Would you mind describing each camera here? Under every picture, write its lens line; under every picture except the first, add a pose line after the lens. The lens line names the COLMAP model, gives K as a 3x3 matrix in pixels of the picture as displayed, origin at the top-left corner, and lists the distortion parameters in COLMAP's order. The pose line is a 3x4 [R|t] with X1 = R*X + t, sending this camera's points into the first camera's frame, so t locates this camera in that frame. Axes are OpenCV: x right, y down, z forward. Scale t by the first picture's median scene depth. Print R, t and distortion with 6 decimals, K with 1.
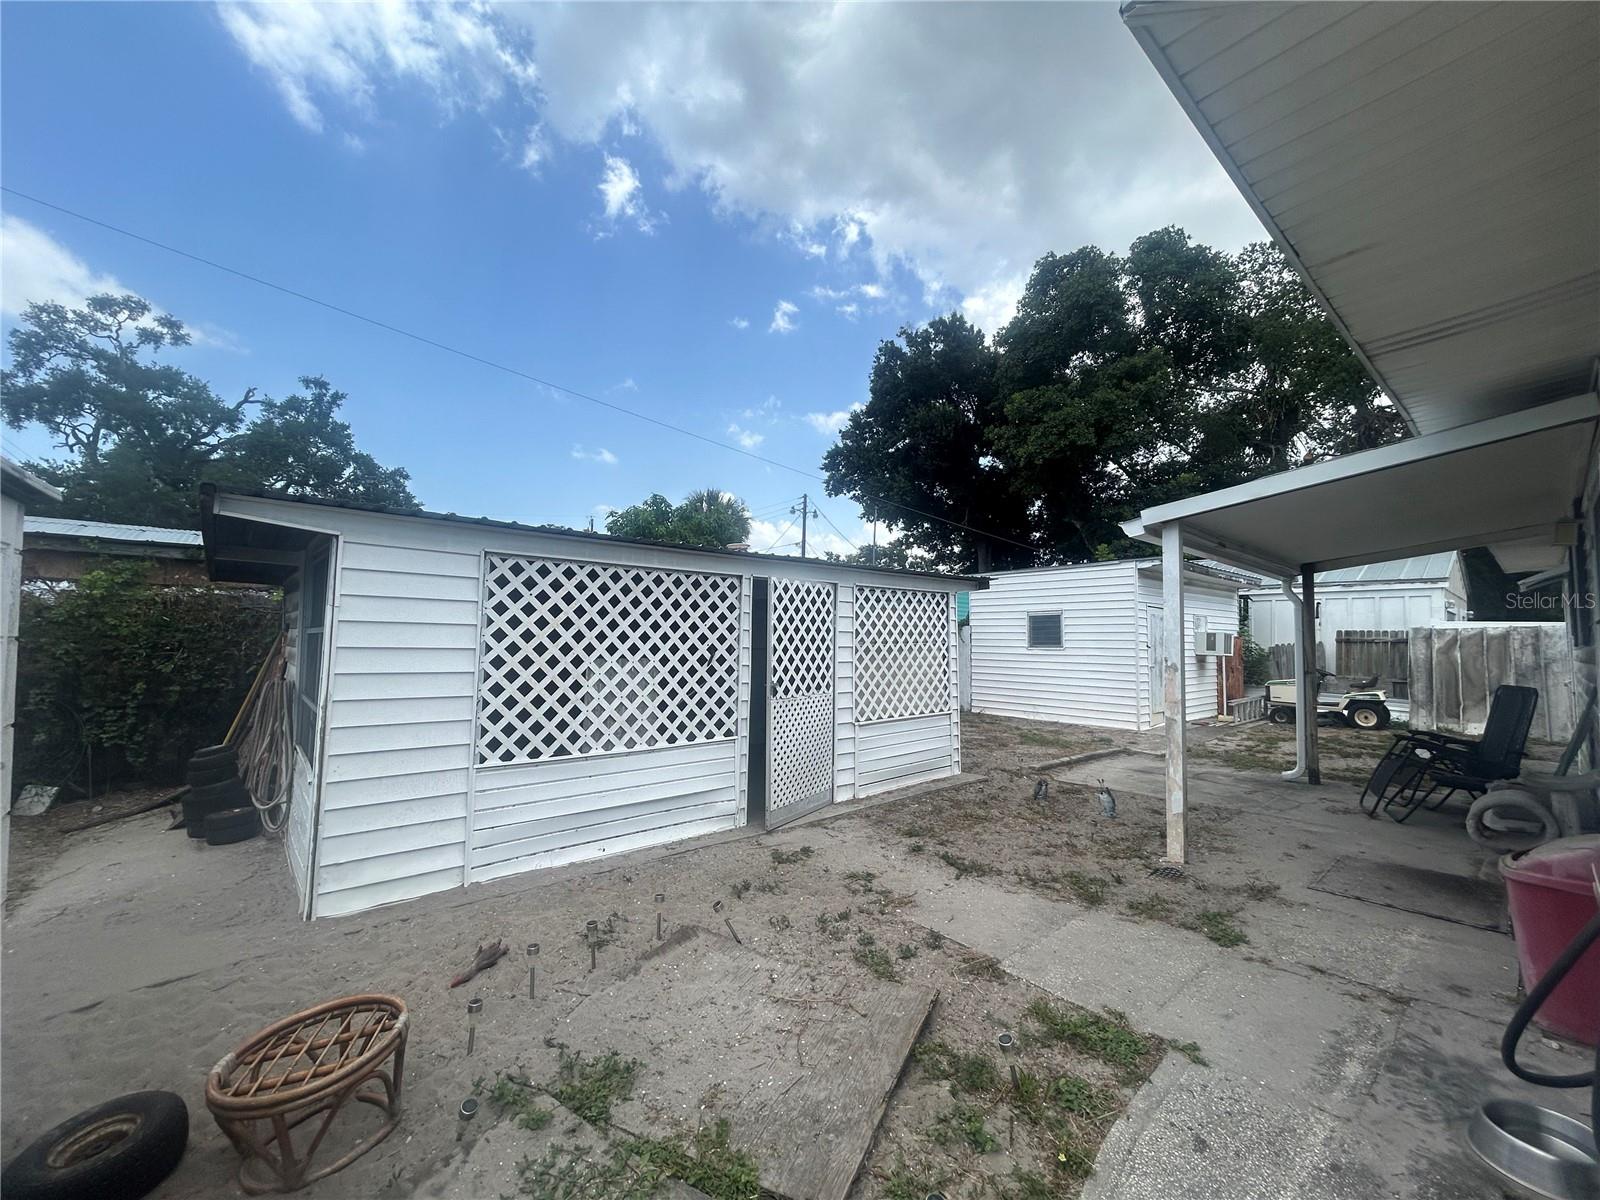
lens RADIAL K [[647.7, 0, 803.9], [0, 647.7, 596.3], [0, 0, 1]] dist [0.003365, -0.000489]
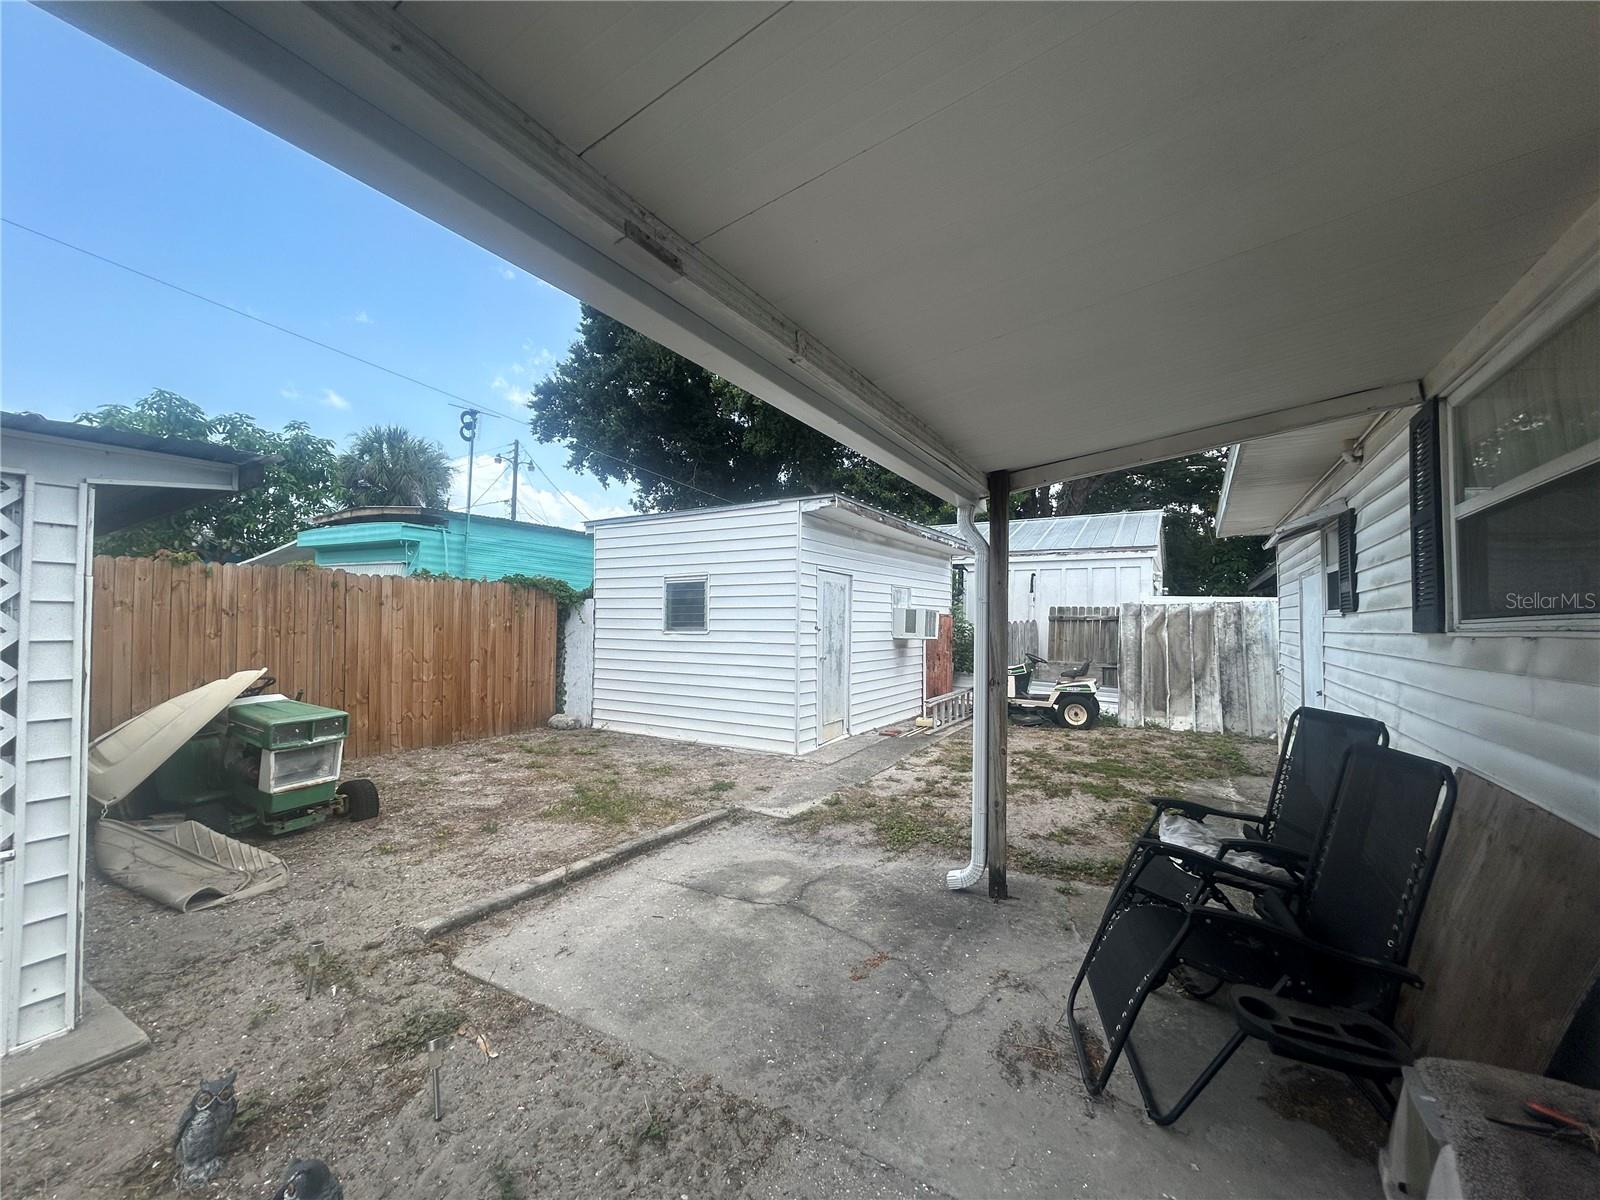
lens RADIAL K [[647.7, 0, 811.2], [0, 647.7, 594.0], [0, 0, 1]] dist [0.003365, -0.000489]
pose [[0.946913, 0.009764, 0.321341, 0.092071], [-0.018667, 0.999522, 0.024639, 0.007469], [-0.320947, -0.029329, 0.946643, 0.108831]]
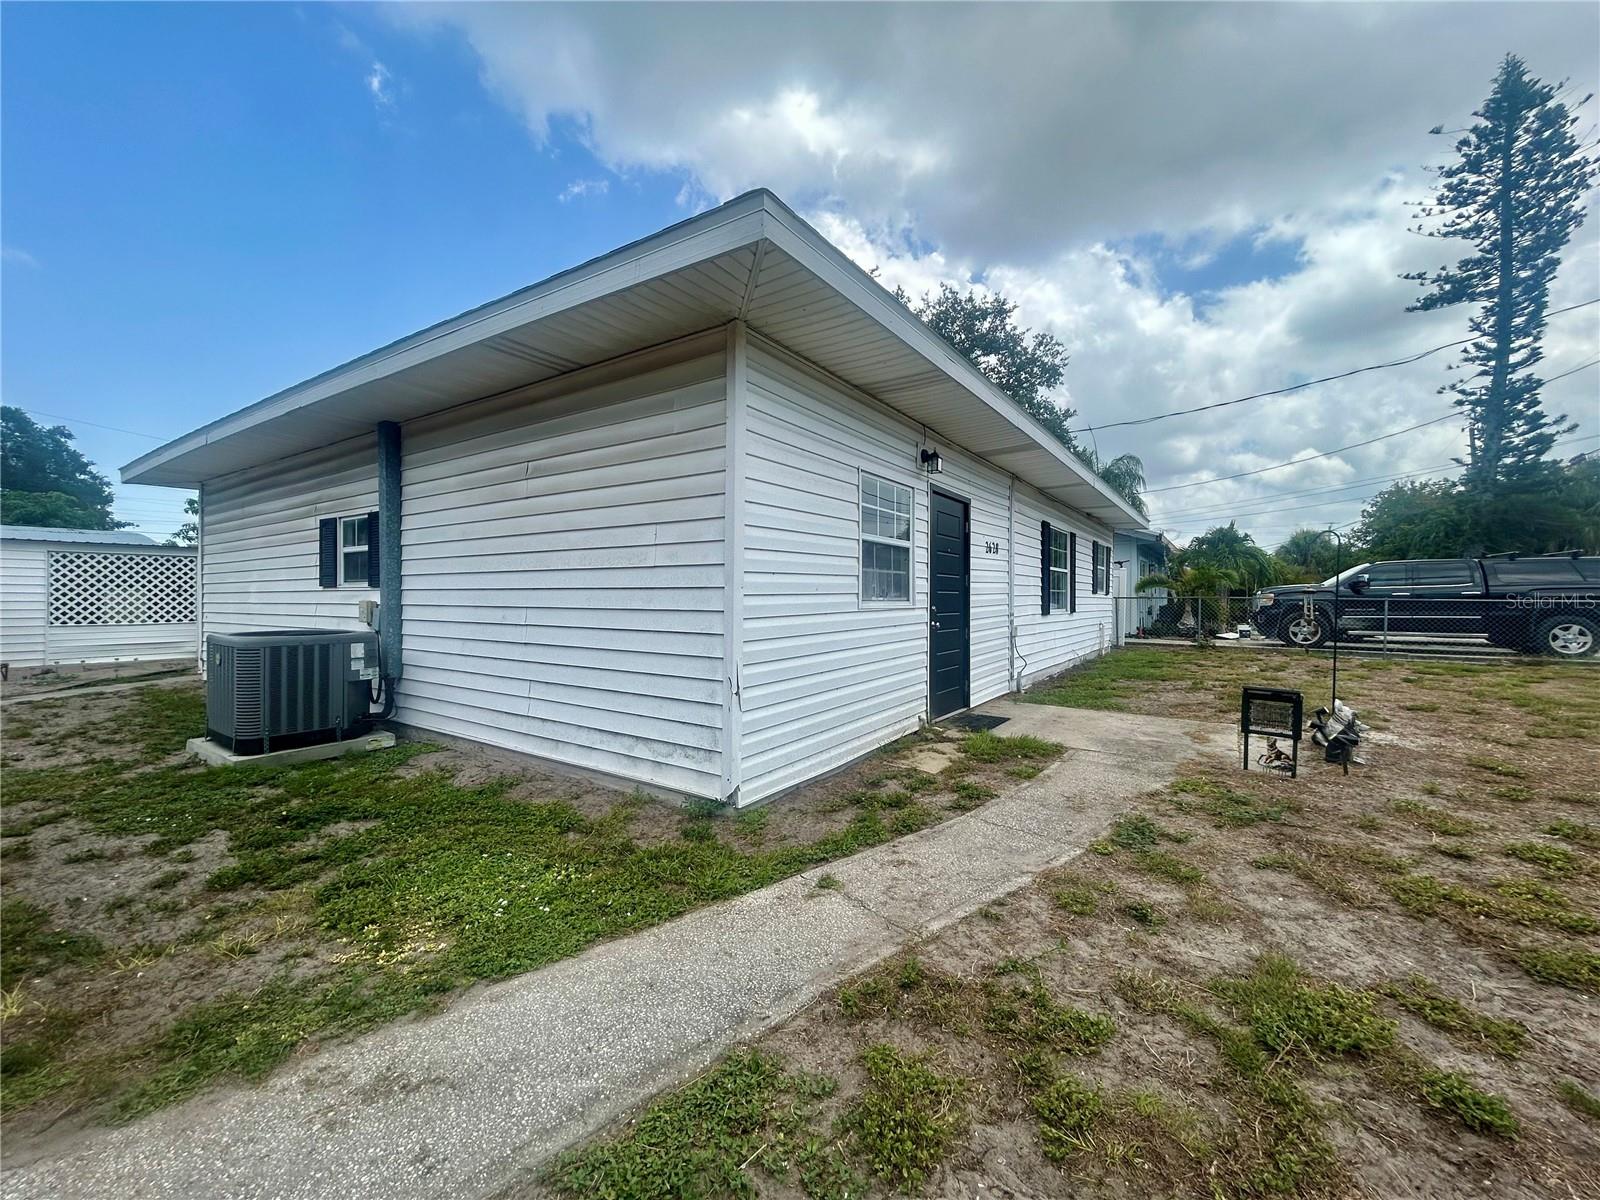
lens RADIAL K [[647.7, 0, 800.4], [0, 647.7, 597.3], [0, 0, 1]] dist [0.003365, -0.000489]
pose [[0.963789, -0.018847, 0.266000, 1.708313], [0.001173, 0.997789, 0.066447, -0.044859], [-0.266664, -0.063729, 0.961680, -2.332364]]
